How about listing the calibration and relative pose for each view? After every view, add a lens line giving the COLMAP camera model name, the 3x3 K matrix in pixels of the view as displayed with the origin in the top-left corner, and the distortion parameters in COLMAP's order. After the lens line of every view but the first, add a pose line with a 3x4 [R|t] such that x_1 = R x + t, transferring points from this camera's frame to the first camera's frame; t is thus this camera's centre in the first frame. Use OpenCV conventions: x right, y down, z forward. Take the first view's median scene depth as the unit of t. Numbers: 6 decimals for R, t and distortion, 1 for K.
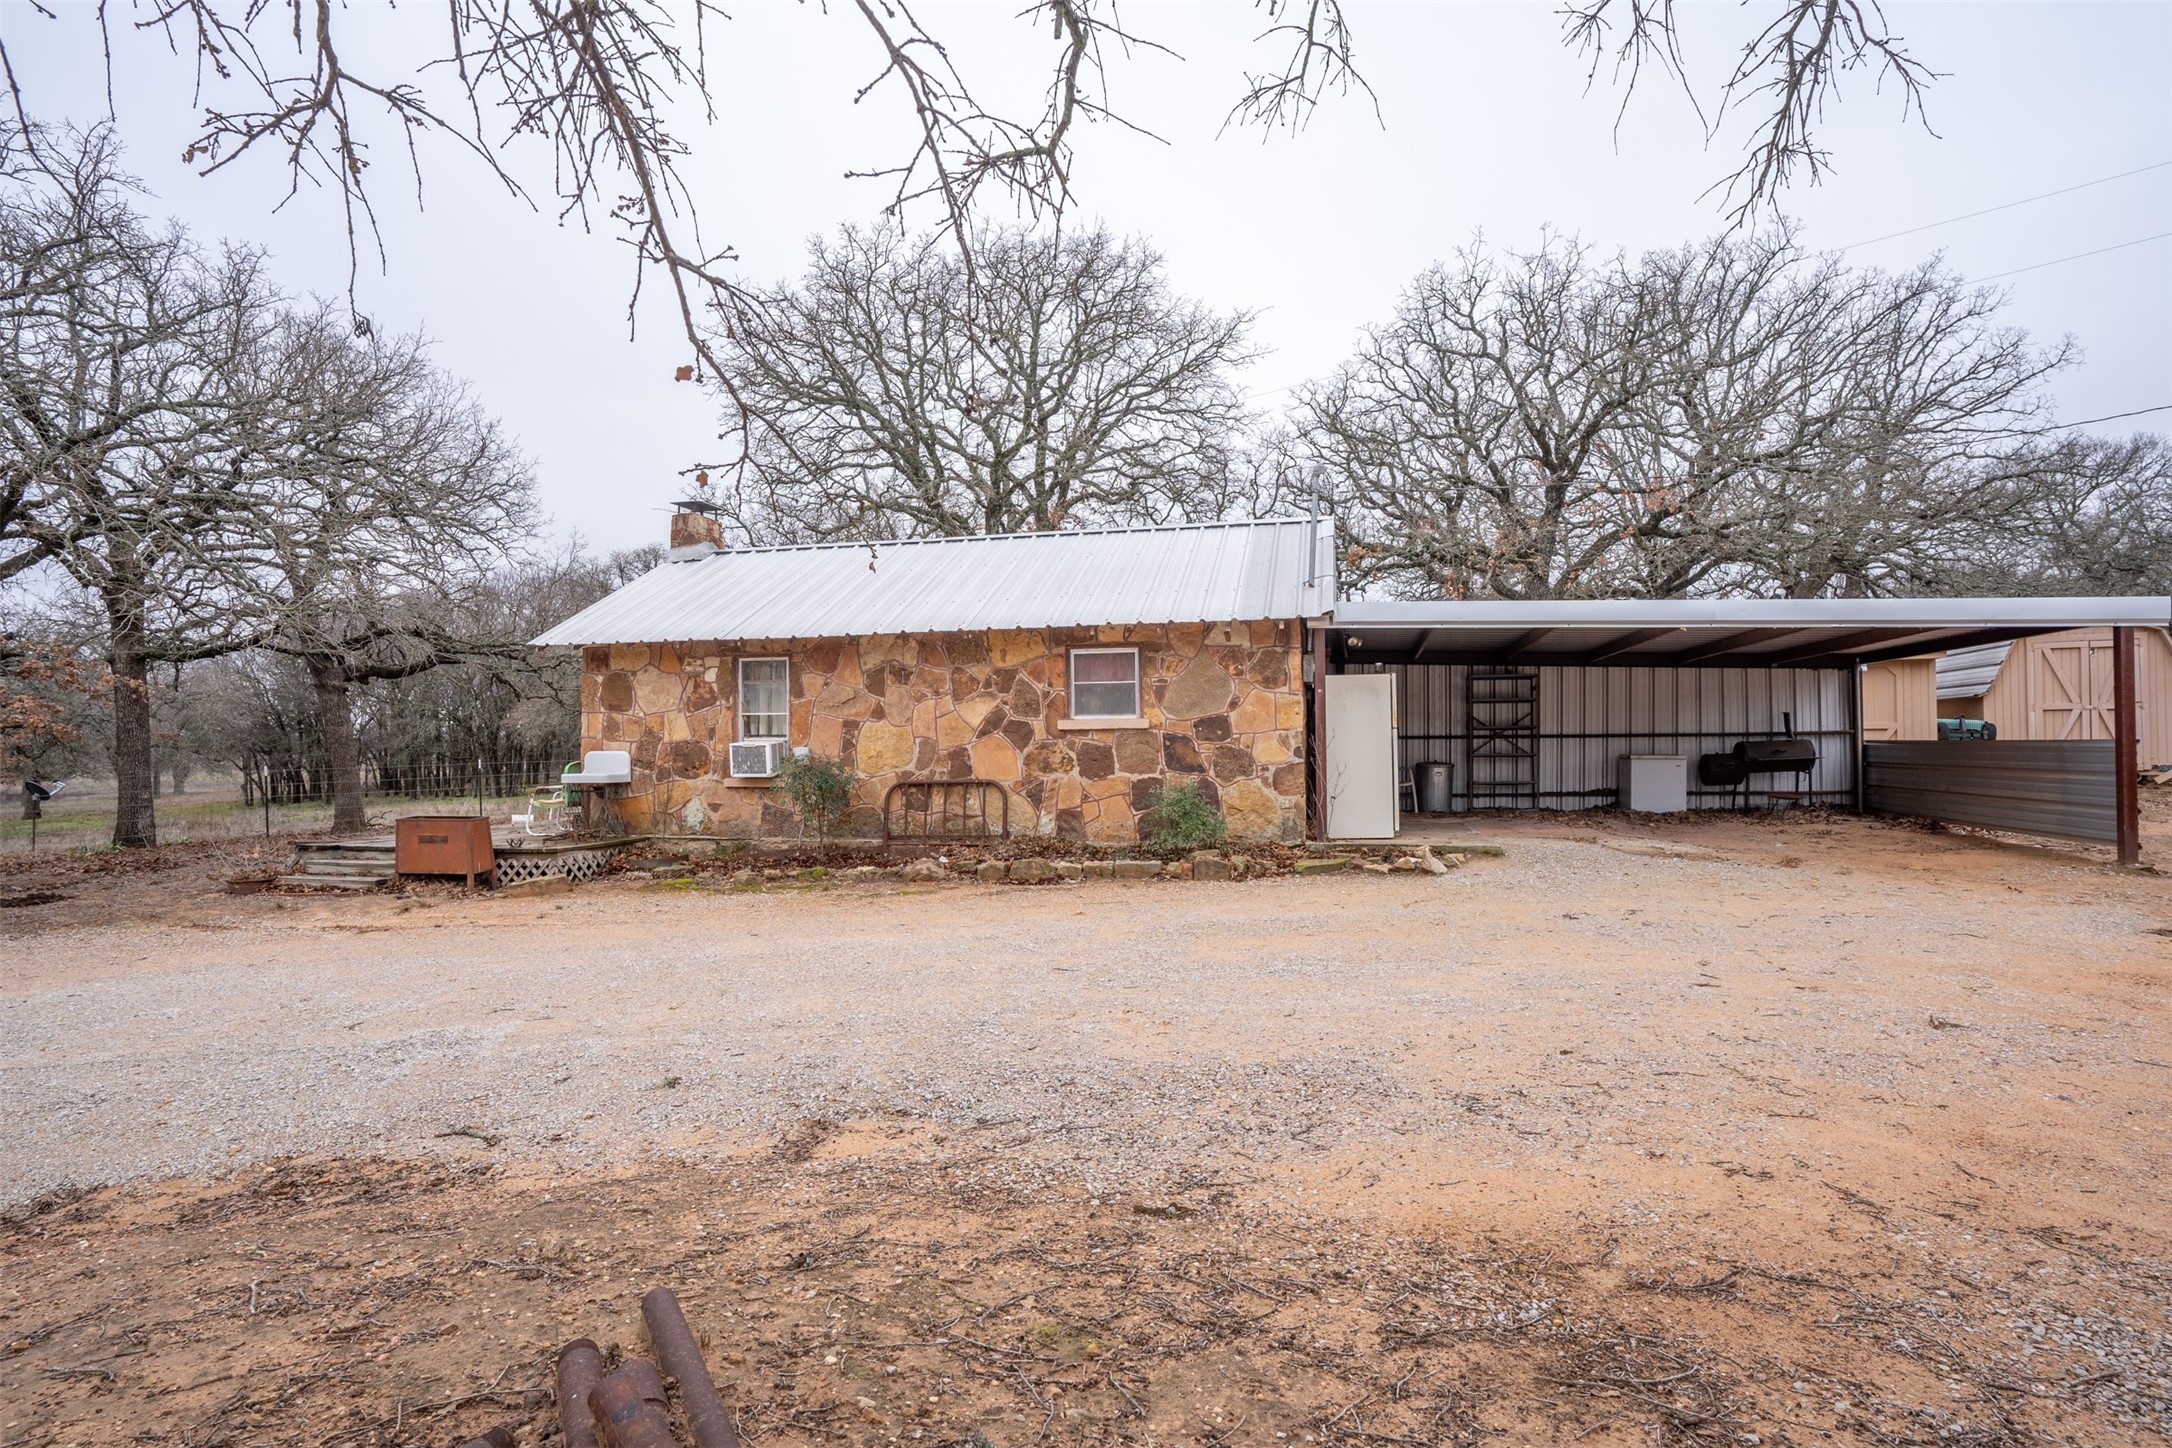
lens RADIAL K [[1129.7, 0, 1095.9], [0, 1129.7, 740.2], [0, 0, 1]] dist [-0.065319, 0.034838]
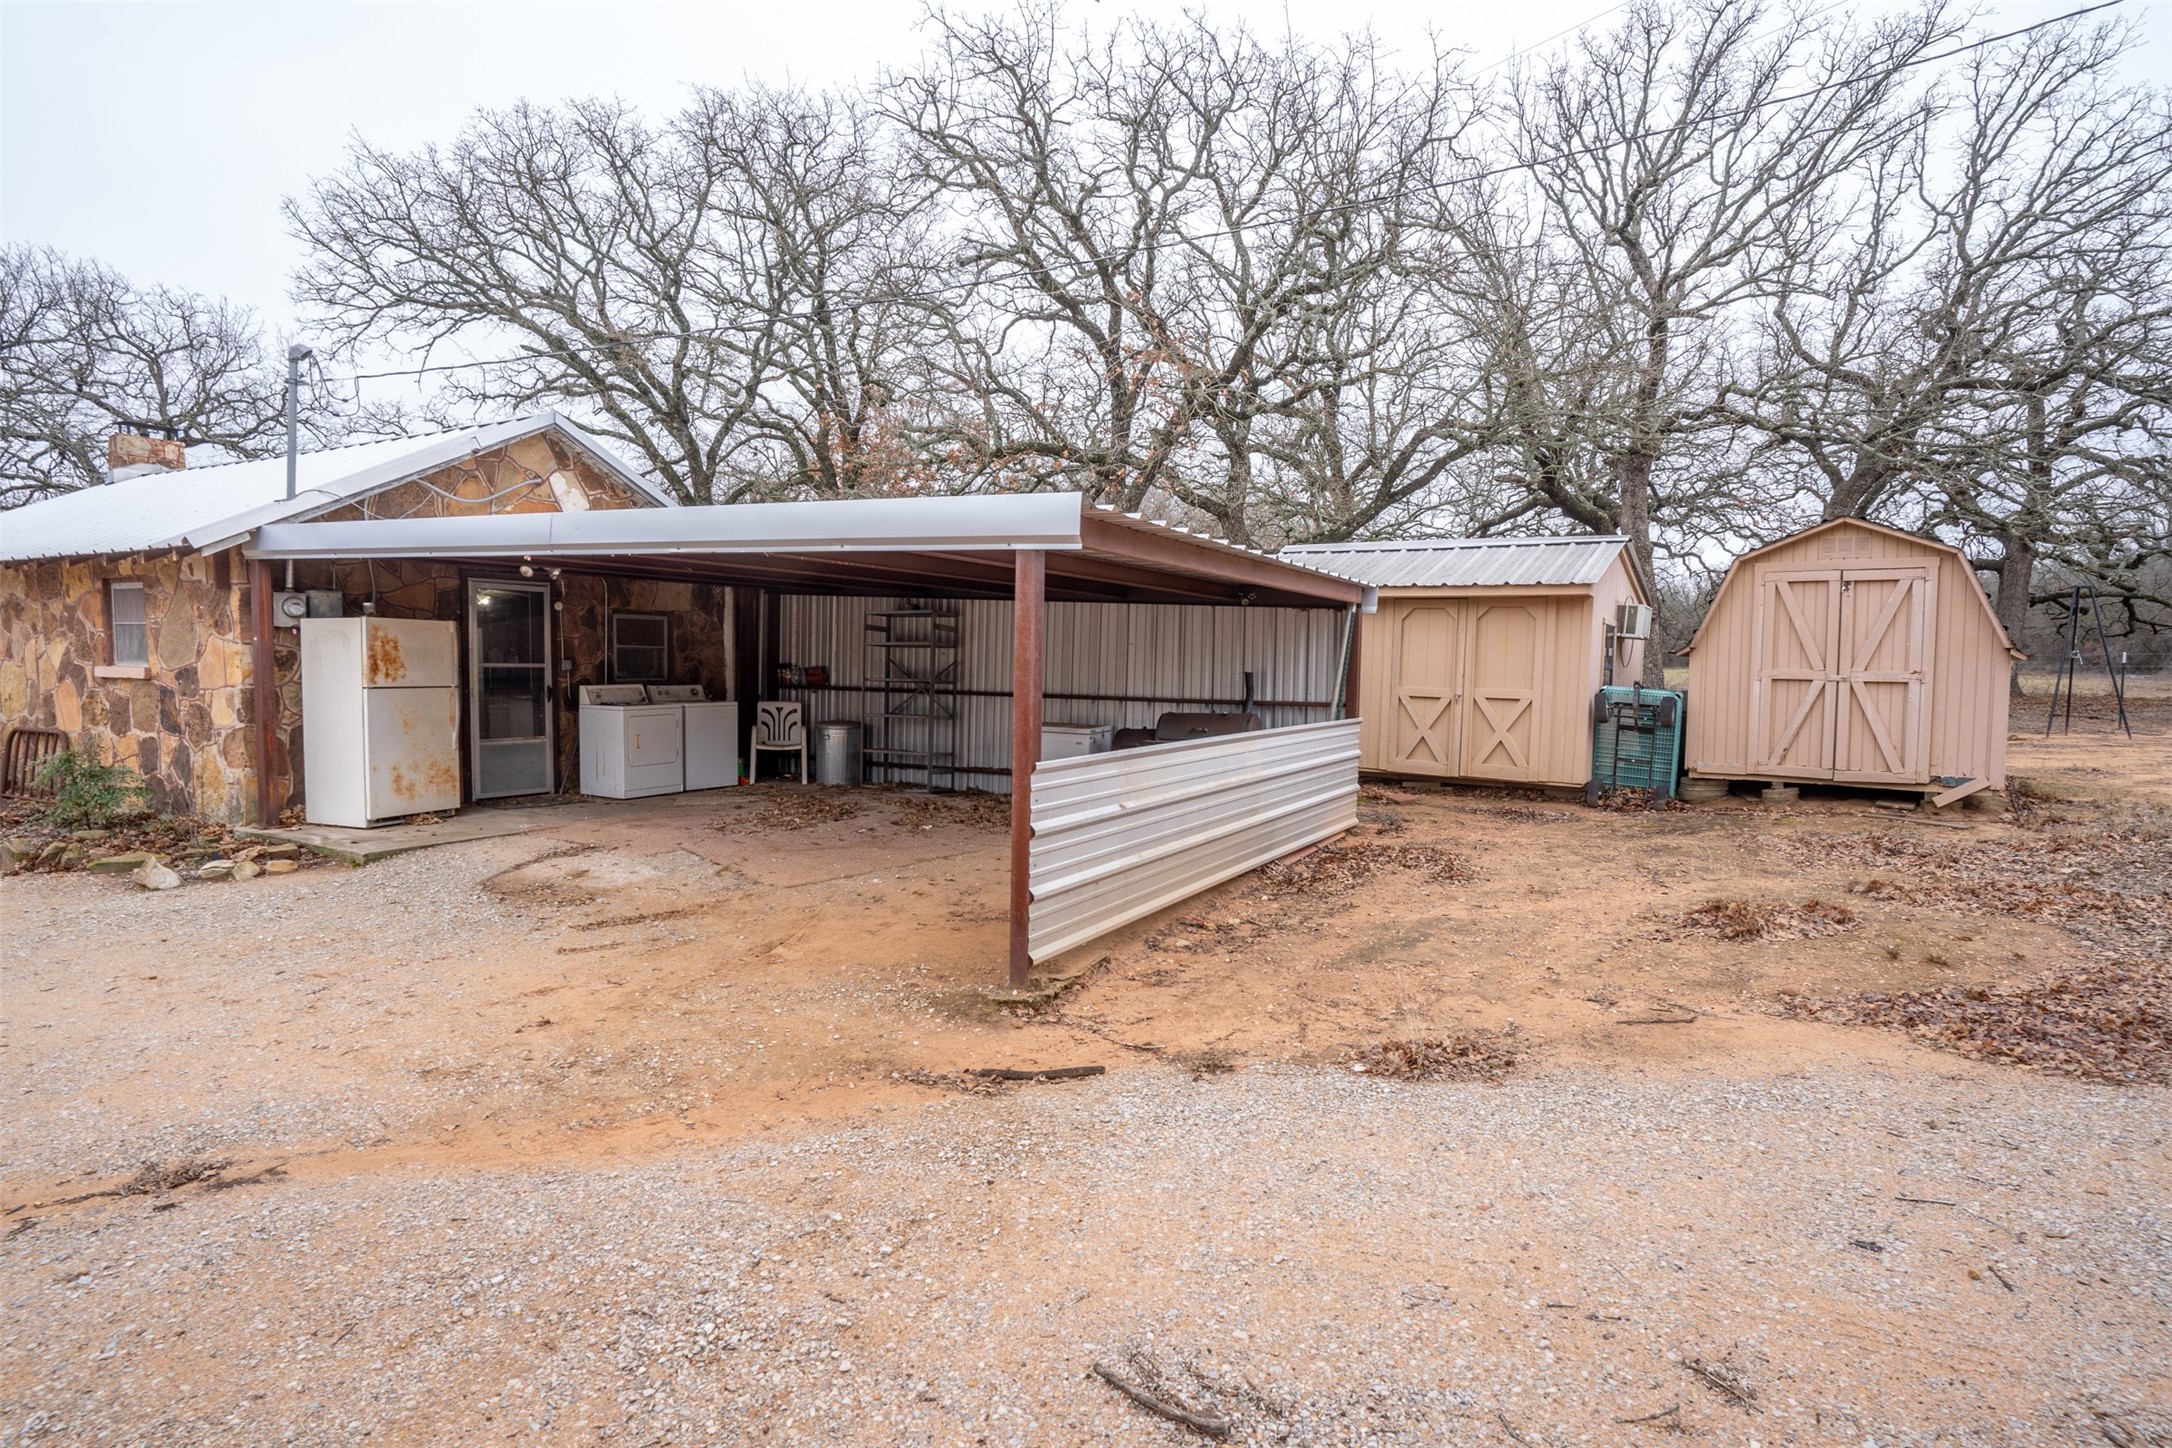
lens RADIAL K [[1129.7, 0, 1096.3], [0, 1129.7, 727.6], [0, 0, 1]] dist [-0.065319, 0.034838]
pose [[0.961843, 0.042449, -0.270290, 0.952808], [-0.025134, 0.997423, 0.067202, -0.046817], [0.272446, -0.057844, 0.960431, 0.399521]]
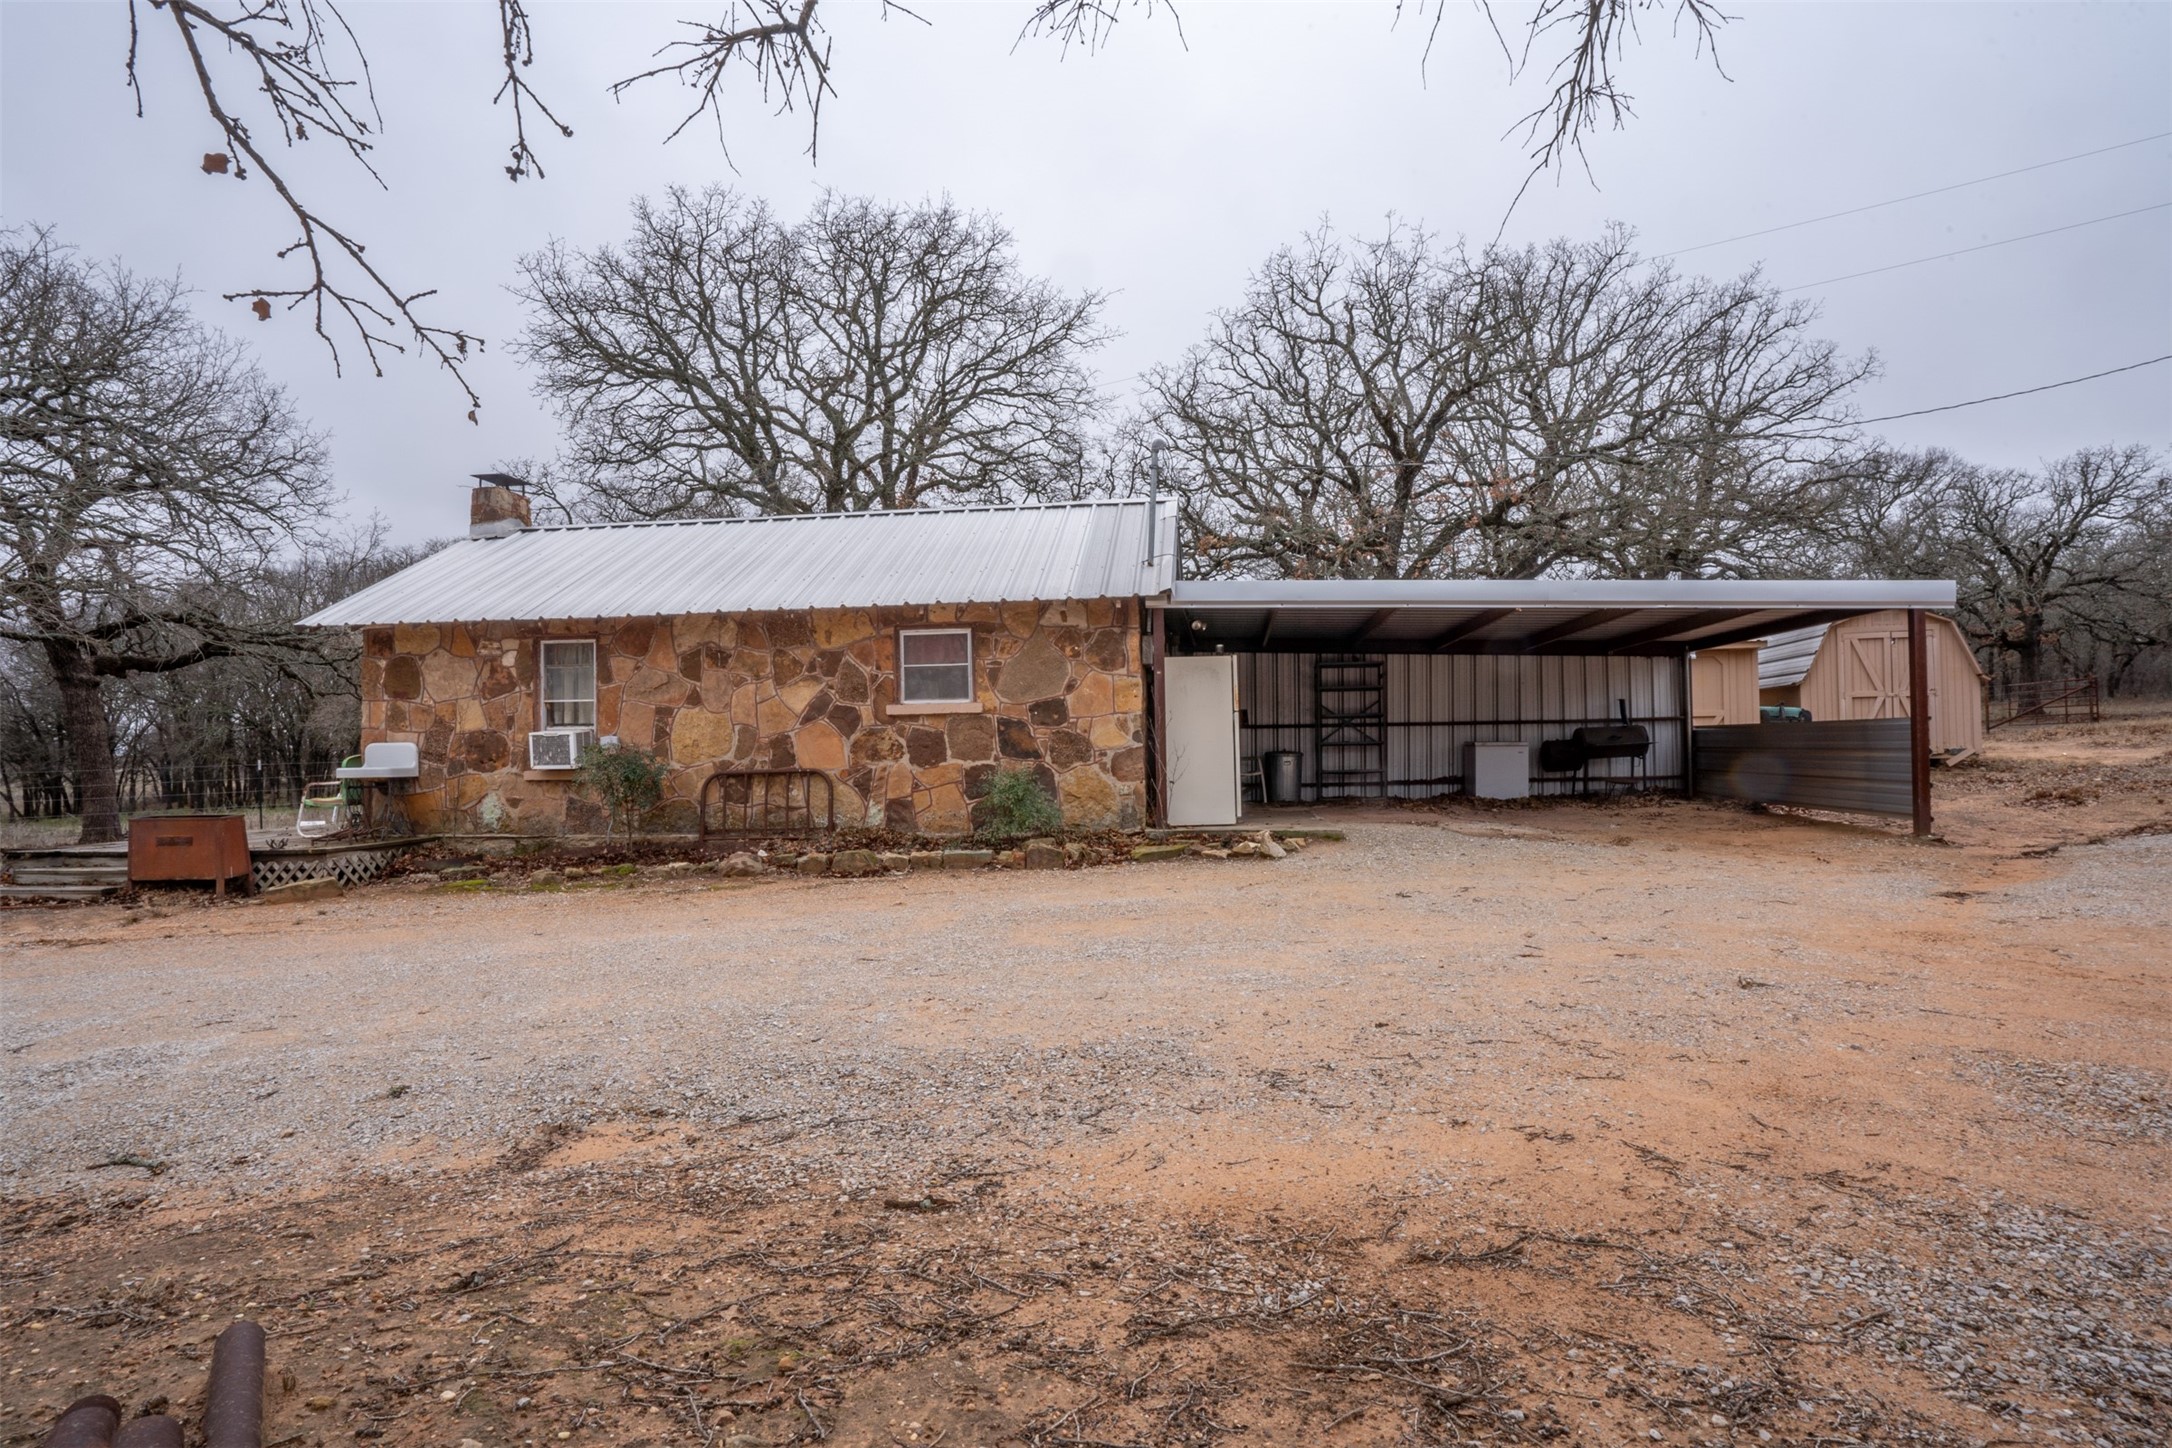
lens RADIAL K [[1129.7, 0, 1122.1], [0, 1129.7, 755.5], [0, 0, 1]] dist [-0.065319, 0.034838]
pose [[0.992737, -0.006443, 0.120128, 0.049285], [0.006624, 0.999977, -0.001107, 0.027556], [-0.120118, 0.001895, 0.992758, 0.040698]]
